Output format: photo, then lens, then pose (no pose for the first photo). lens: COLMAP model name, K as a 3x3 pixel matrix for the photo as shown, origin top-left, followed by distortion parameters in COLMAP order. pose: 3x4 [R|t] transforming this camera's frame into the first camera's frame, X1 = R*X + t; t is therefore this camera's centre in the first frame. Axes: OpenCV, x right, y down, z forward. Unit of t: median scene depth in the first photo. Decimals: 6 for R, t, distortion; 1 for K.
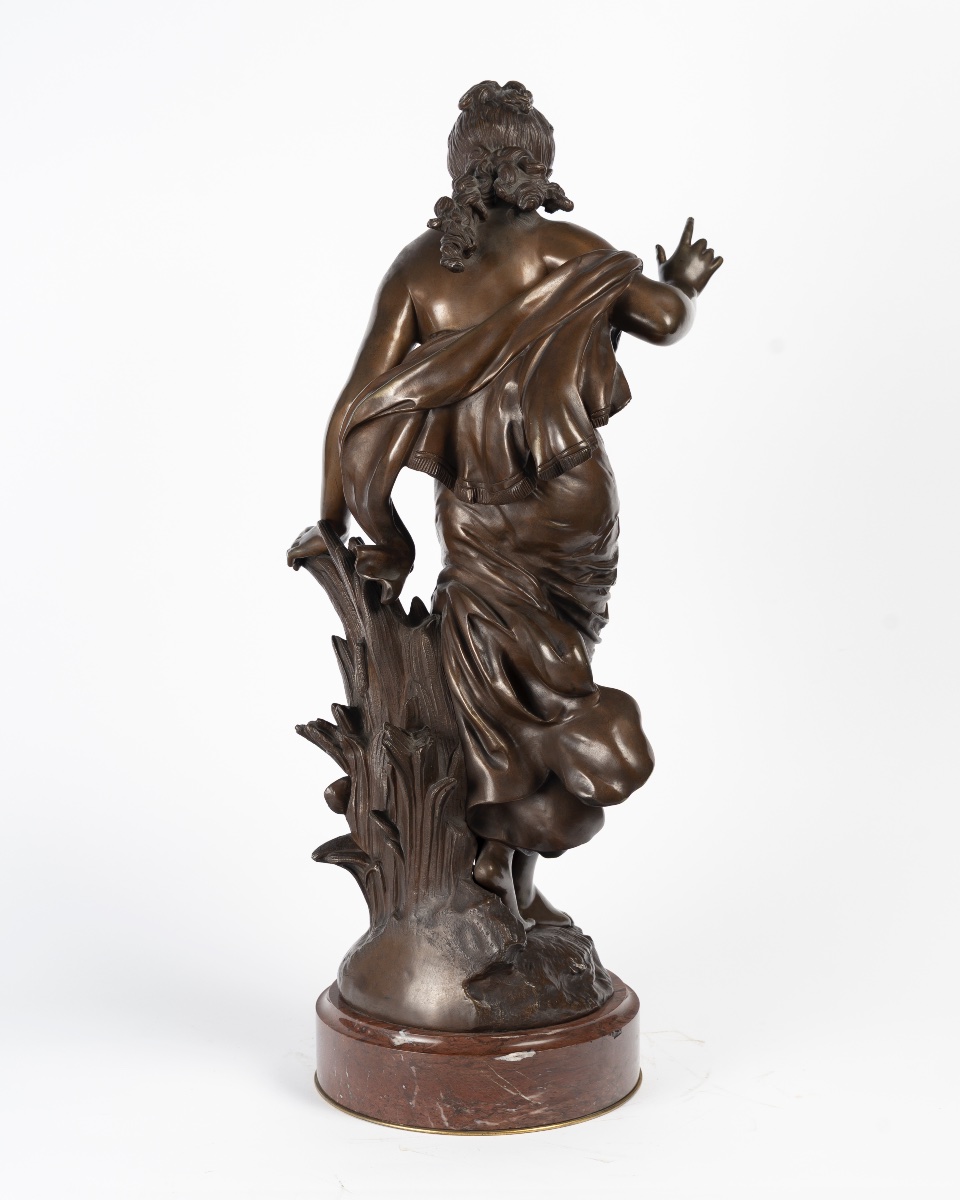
lens RADIAL K [[2144.2, 0, 482.9], [0, 2144.2, 601.0], [0, 0, 1]] dist [-0.000237, 0.000000]
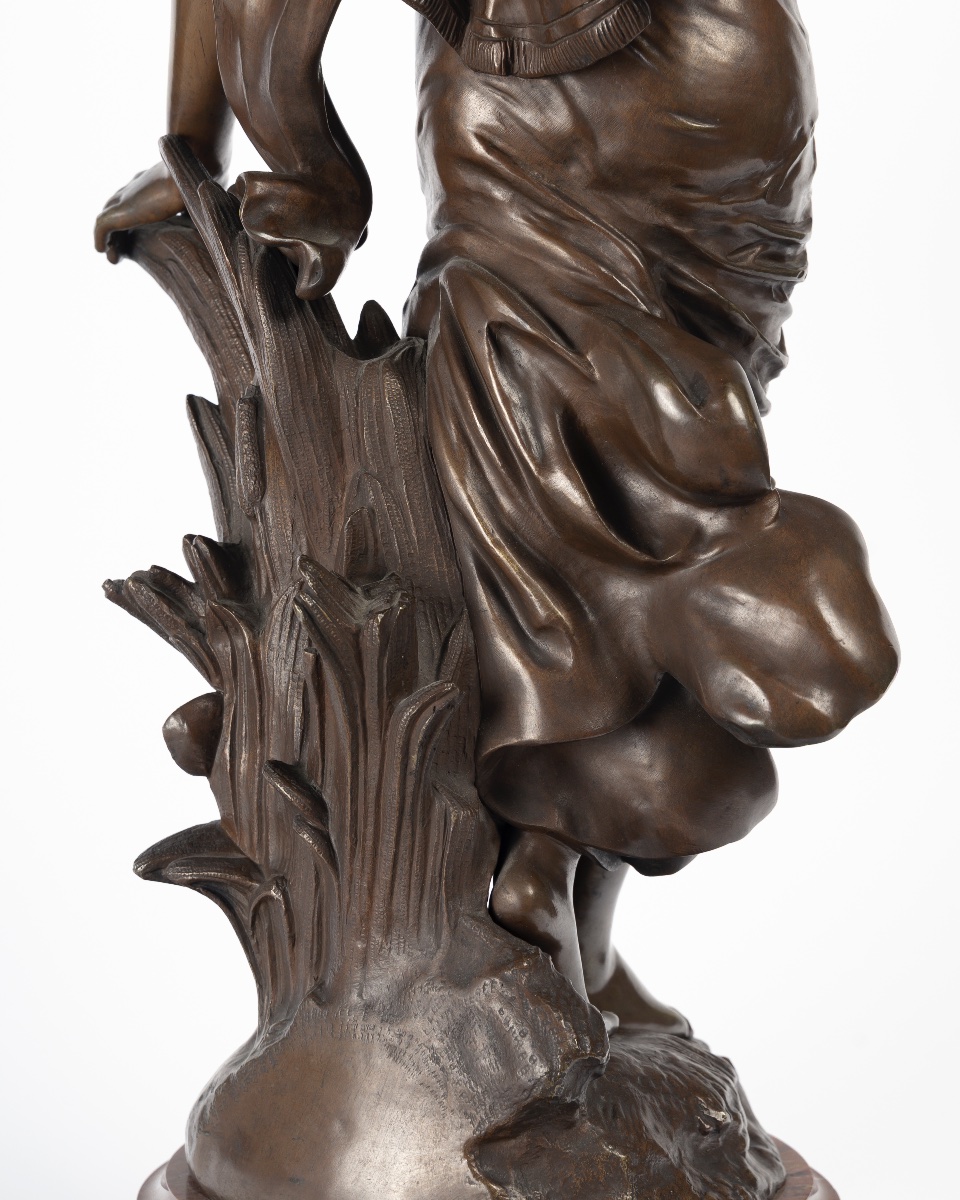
lens RADIAL K [[2840.7, 0, 477.3], [0, 2840.7, 599.2], [0, 0, 1]] dist [-0.005888, 0.000000]
pose [[0.999576, 0.014718, 0.025115, -0.023255], [-0.013373, 0.998508, -0.052934, 0.095053], [-0.025857, 0.052575, 0.998282, 0.400566]]
